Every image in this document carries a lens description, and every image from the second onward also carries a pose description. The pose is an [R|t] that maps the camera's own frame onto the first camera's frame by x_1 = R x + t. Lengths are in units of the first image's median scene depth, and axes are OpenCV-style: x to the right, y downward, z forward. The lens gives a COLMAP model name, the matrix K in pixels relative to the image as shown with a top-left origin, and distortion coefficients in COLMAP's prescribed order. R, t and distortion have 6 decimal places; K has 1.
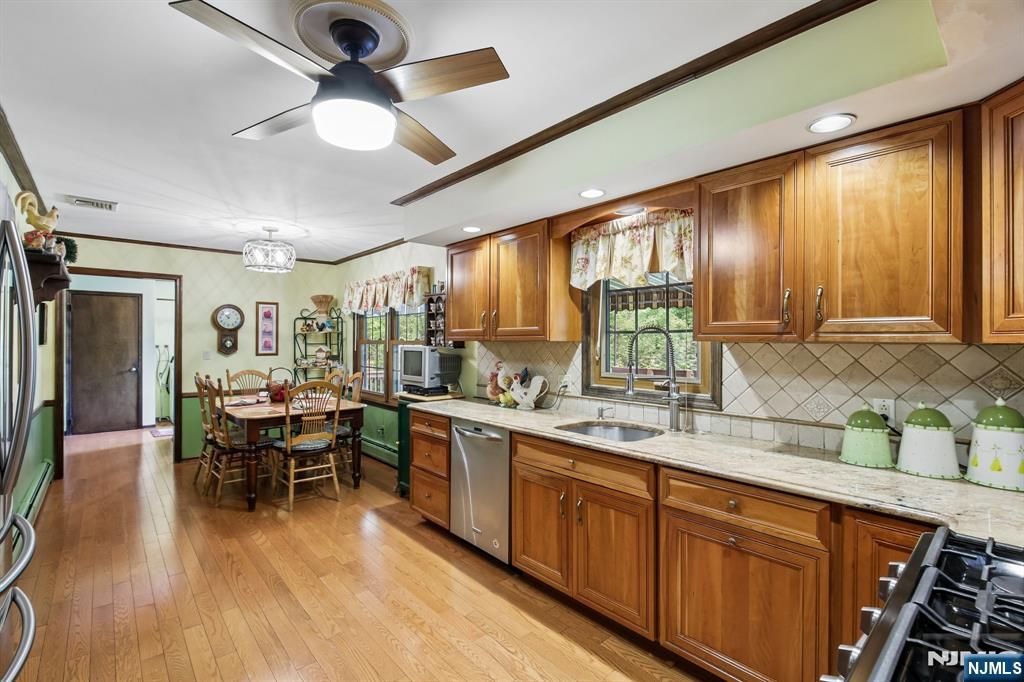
lens RADIAL K [[468.2, 0, 514.9], [0, 468.2, 338.5], [0, 0, 1]] dist [-0.004086, -0.003166]
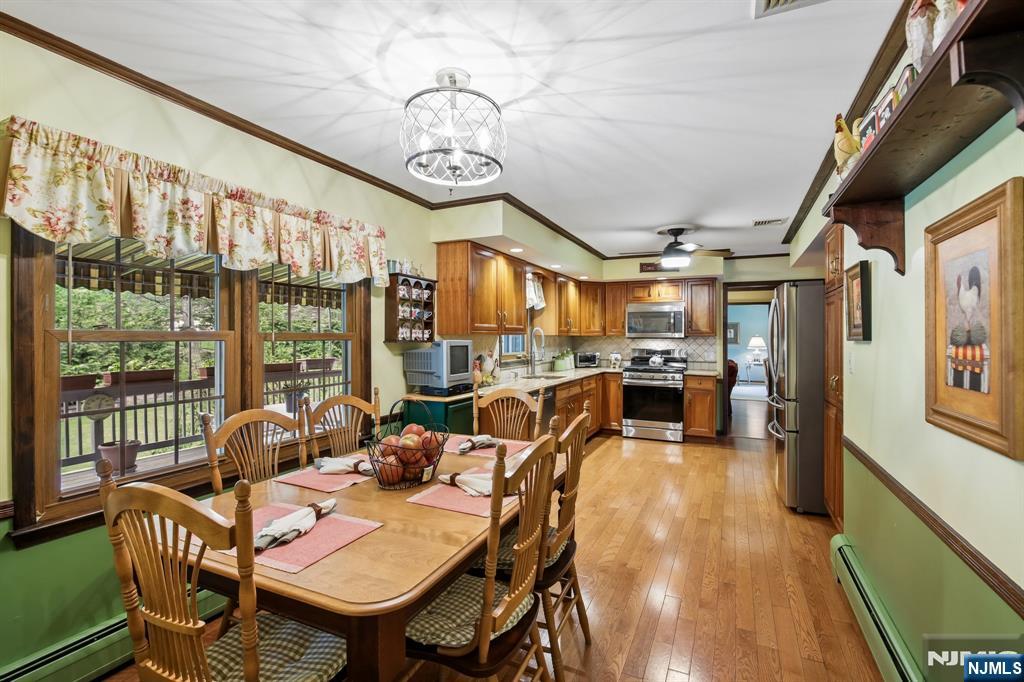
lens RADIAL K [[468.2, 0, 508.4], [0, 468.2, 336.0], [0, 0, 1]] dist [-0.004086, -0.003166]
pose [[-0.385375, -0.001583, 0.922759, -1.363142], [-0.003058, 0.999995, 0.000439, 0.008384], [-0.922755, -0.002653, -0.385378, 1.597770]]
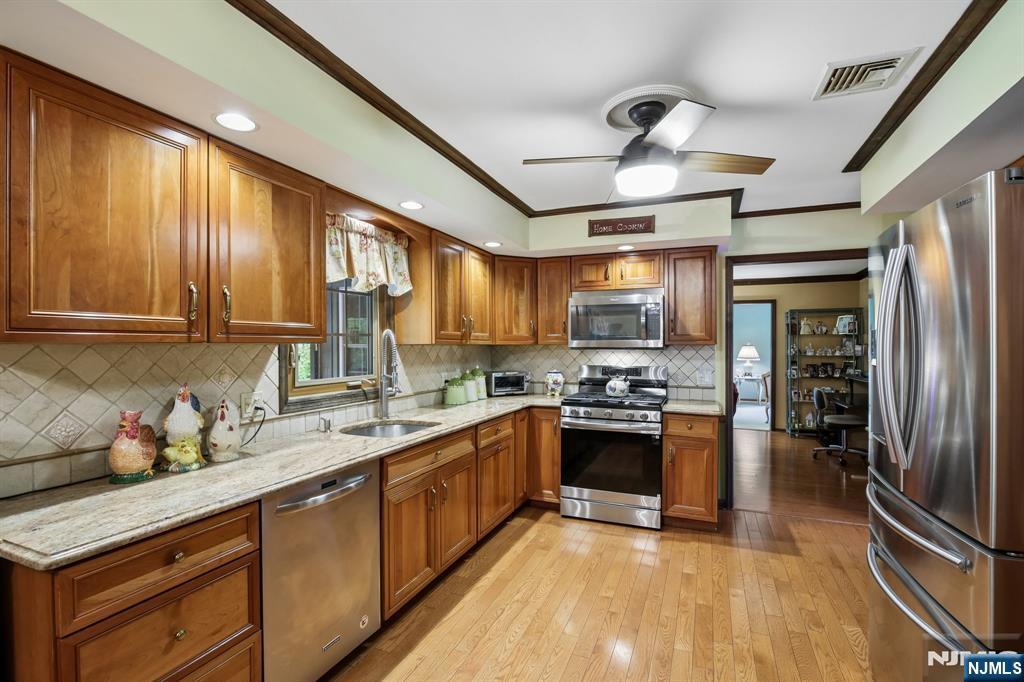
lens RADIAL K [[468.2, 0, 514.2], [0, 468.2, 349.0], [0, 0, 1]] dist [-0.004086, -0.003166]
pose [[-0.435996, -0.007899, 0.899914, -0.708320], [-0.000159, 0.999962, 0.008700, 0.007329], [-0.899948, 0.003650, -0.435981, 0.988722]]
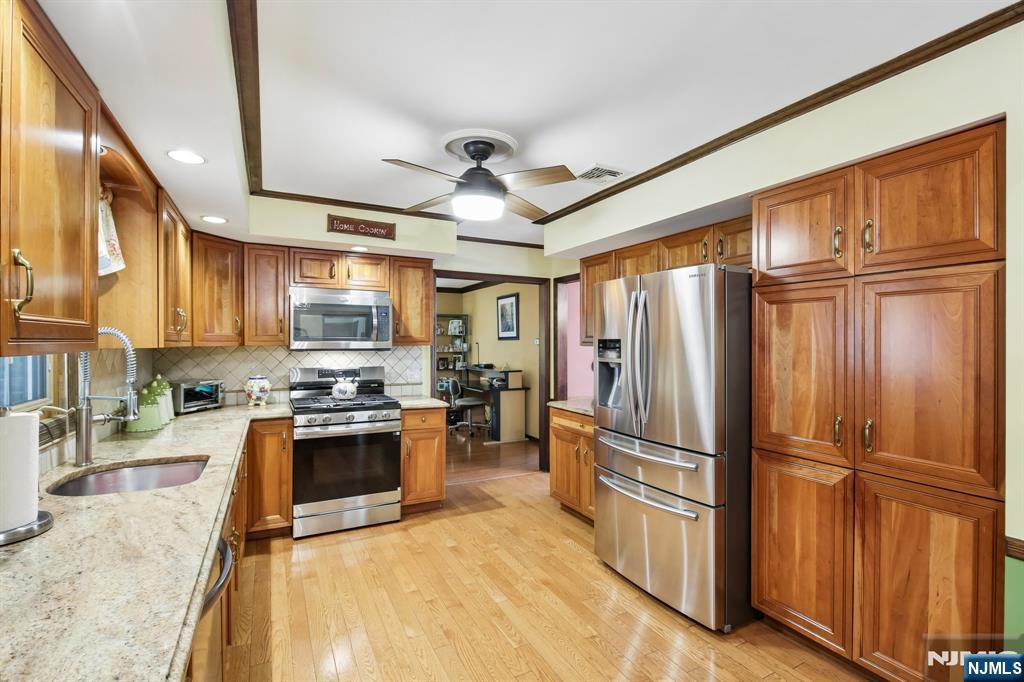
lens RADIAL K [[468.2, 0, 510.2], [0, 468.2, 340.9], [0, 0, 1]] dist [-0.004086, -0.003166]
pose [[-0.968620, -0.001652, 0.248539, -0.425790], [-0.001897, 0.999998, -0.000744, -0.006085], [-0.248537, -0.001192, -0.968622, 1.266997]]
